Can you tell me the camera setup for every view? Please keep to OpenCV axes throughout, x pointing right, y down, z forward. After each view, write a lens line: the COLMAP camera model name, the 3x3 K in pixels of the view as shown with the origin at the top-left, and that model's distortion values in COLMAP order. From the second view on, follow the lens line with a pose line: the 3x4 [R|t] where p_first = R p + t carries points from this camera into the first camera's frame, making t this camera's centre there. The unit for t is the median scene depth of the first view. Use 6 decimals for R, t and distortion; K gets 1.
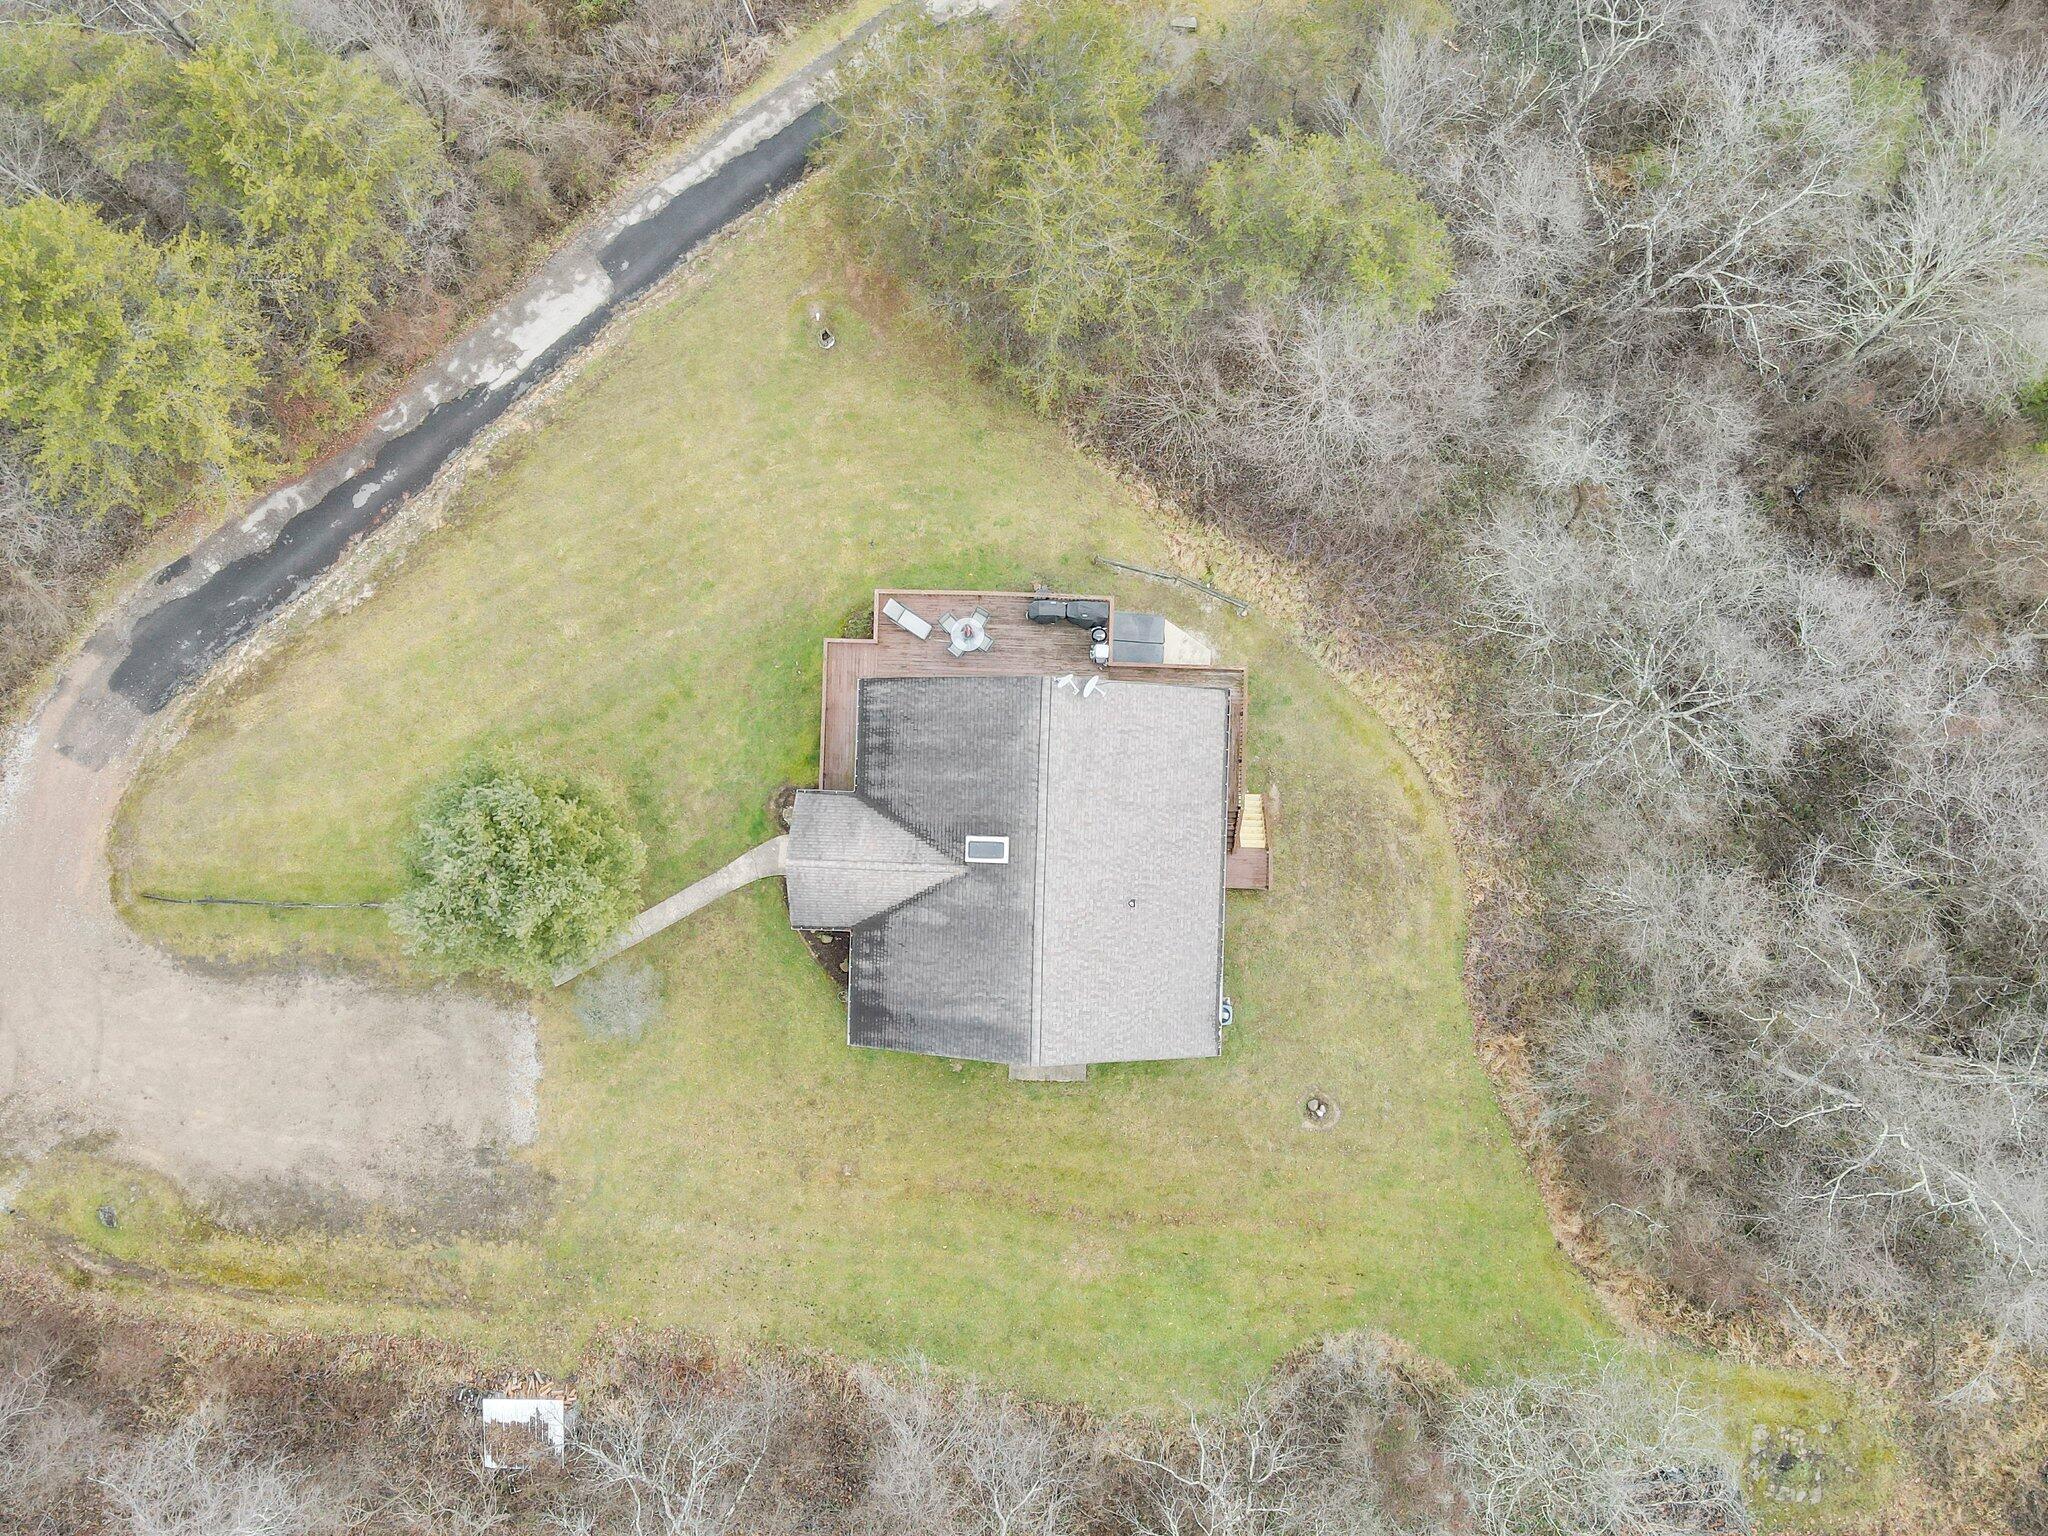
lens RADIAL K [[1485.1, 0, 1018.8], [0, 1485.1, 774.4], [0, 0, 1]] dist [0.001887, 0.032894]
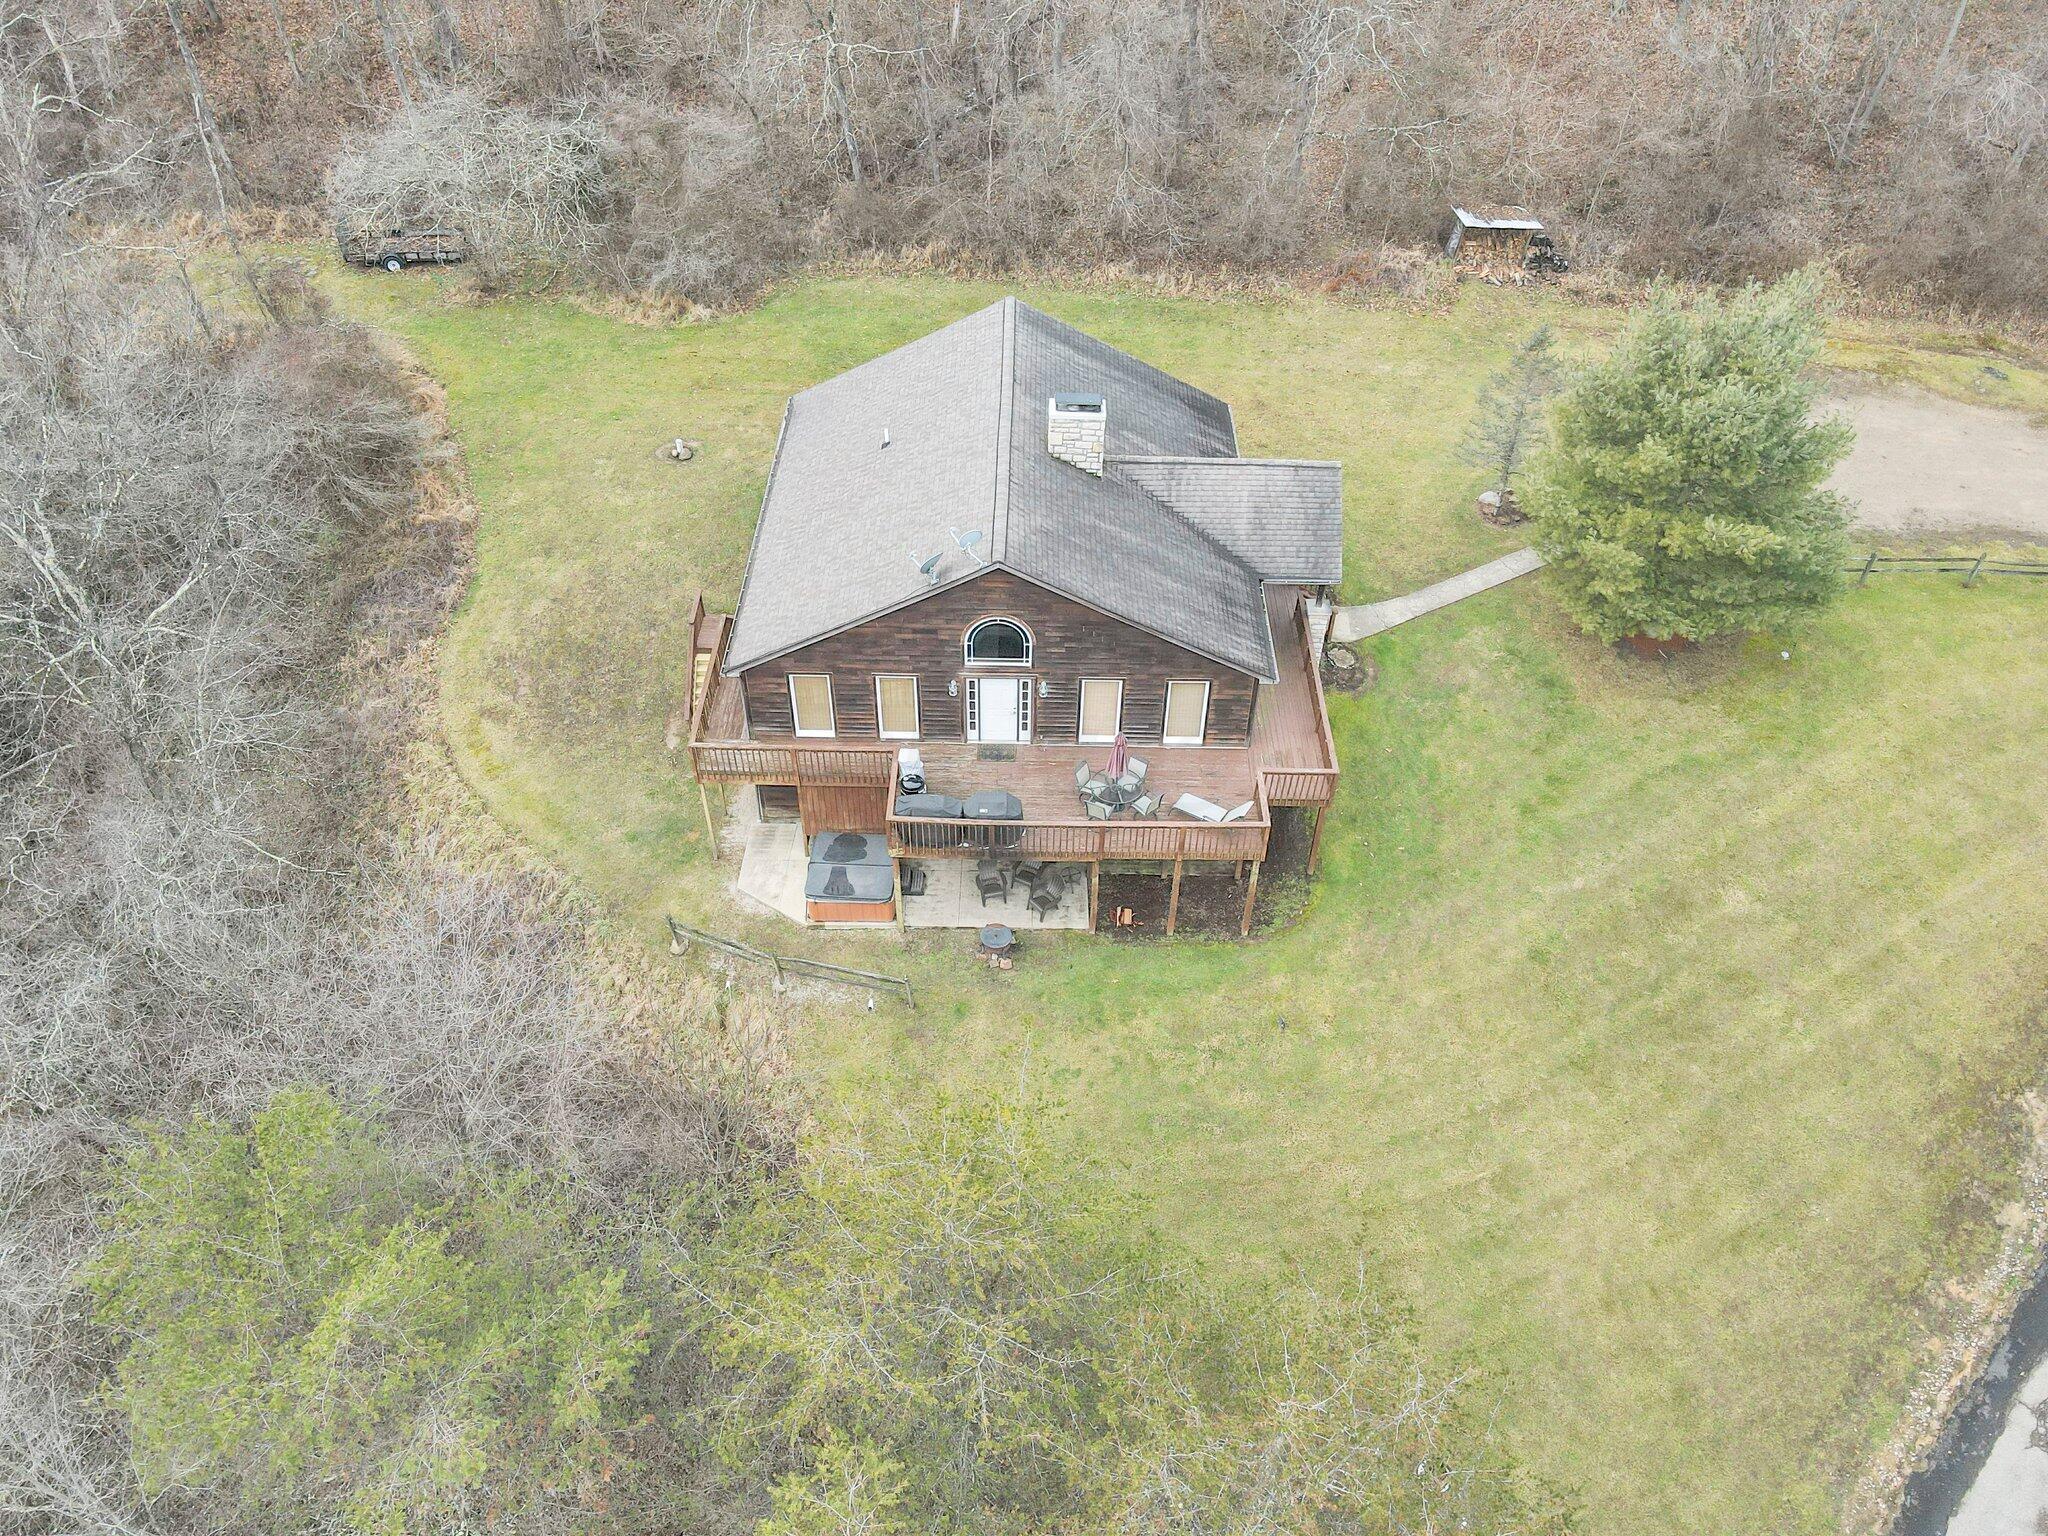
lens RADIAL K [[1485.1, 0, 1018.8], [0, 1485.1, 774.4], [0, 0, 1]] dist [0.001887, 0.032894]
pose [[-0.999902, 0.005292, -0.012956, 0.015852], [-0.013049, -0.687118, 0.726429, -0.552574], [-0.005058, 0.726527, 0.687119, 0.551603]]
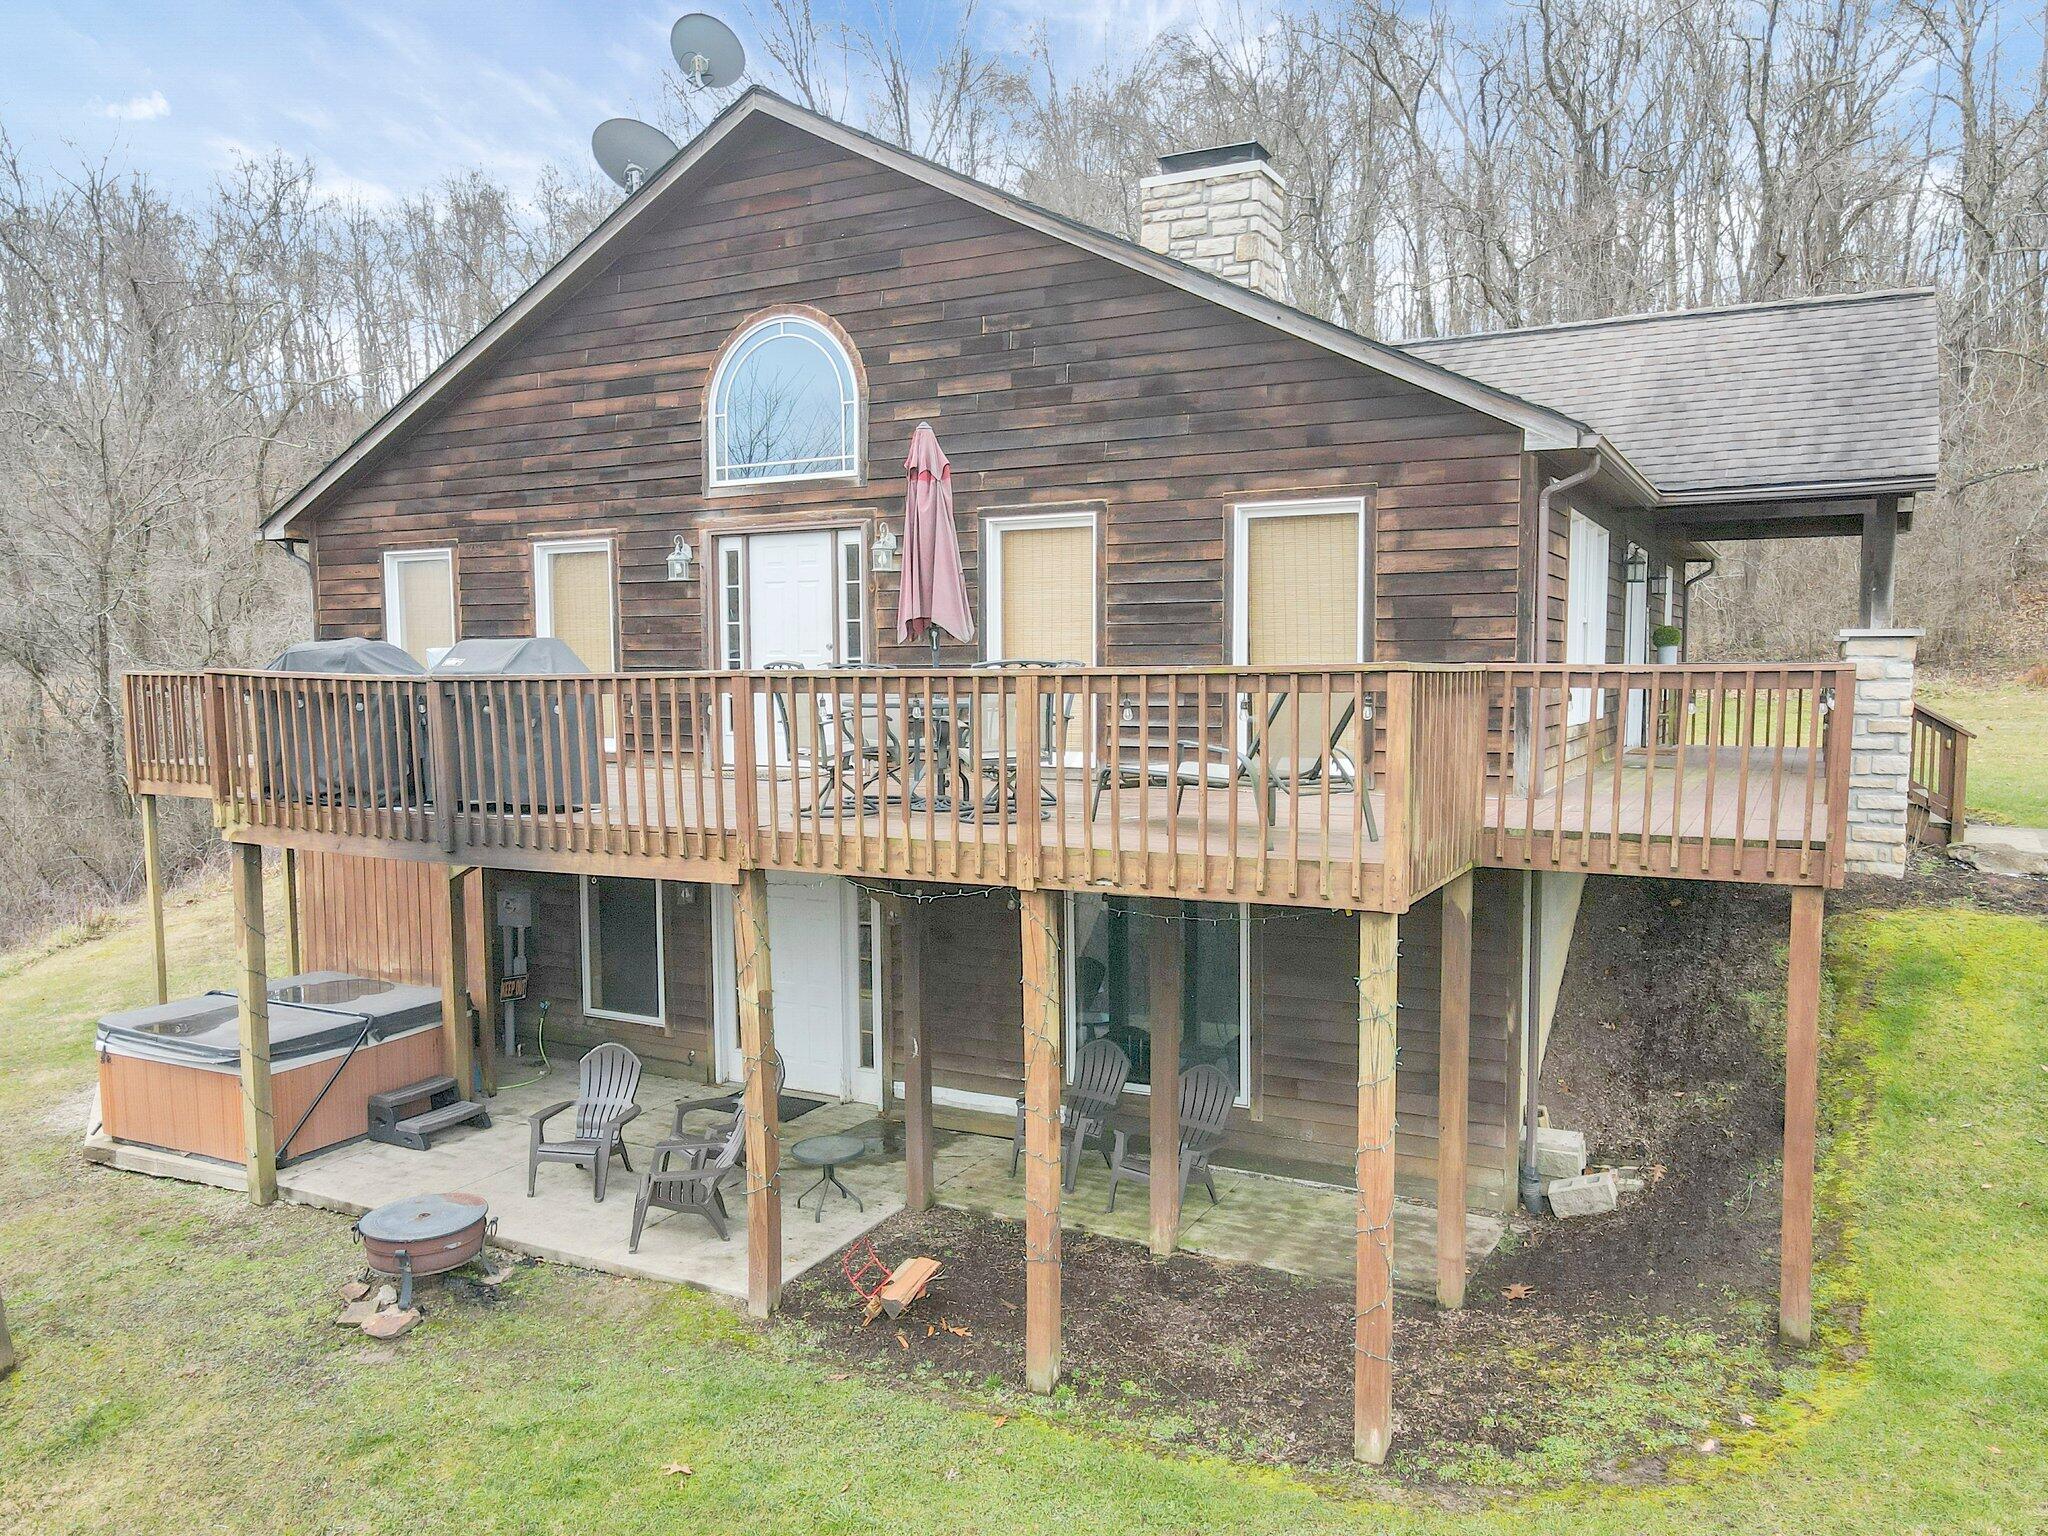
lens RADIAL K [[1485.1, 0, 1018.8], [0, 1485.1, 774.4], [0, 0, 1]] dist [0.001887, 0.032894]
pose [[-0.898272, -0.029686, 0.438436, -0.121934], [0.439141, -0.097424, 0.893120, -0.246539], [0.016201, 0.994800, 0.100550, 0.985971]]
